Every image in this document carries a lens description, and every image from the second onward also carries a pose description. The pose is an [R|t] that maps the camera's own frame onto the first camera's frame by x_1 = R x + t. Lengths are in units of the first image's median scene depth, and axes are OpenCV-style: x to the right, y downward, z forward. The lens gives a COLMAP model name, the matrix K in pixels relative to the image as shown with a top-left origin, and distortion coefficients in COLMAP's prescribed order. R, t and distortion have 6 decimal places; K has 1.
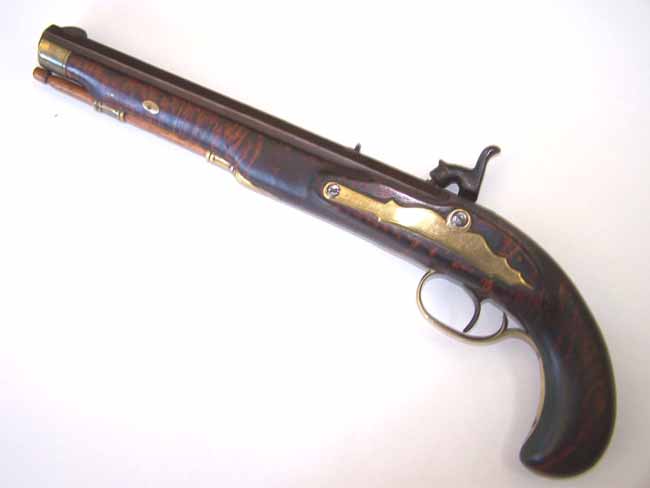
lens RADIAL K [[723.9, 0, 325.2], [0, 723.9, 243.5], [0, 0, 1]] dist [-0.154116, 0.000000]
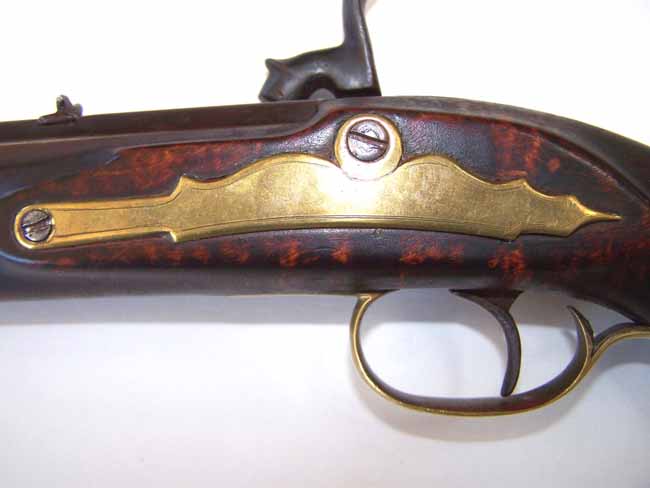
lens RADIAL K [[723.9, 0, 325.1], [0, 723.9, 244.2], [0, 0, 1]] dist [-0.154116, 0.000000]
pose [[0.886595, -0.446074, 0.122339, 0.095032], [0.453454, 0.890399, -0.039611, 0.018642], [-0.091261, 0.090594, 0.991698, 0.621030]]
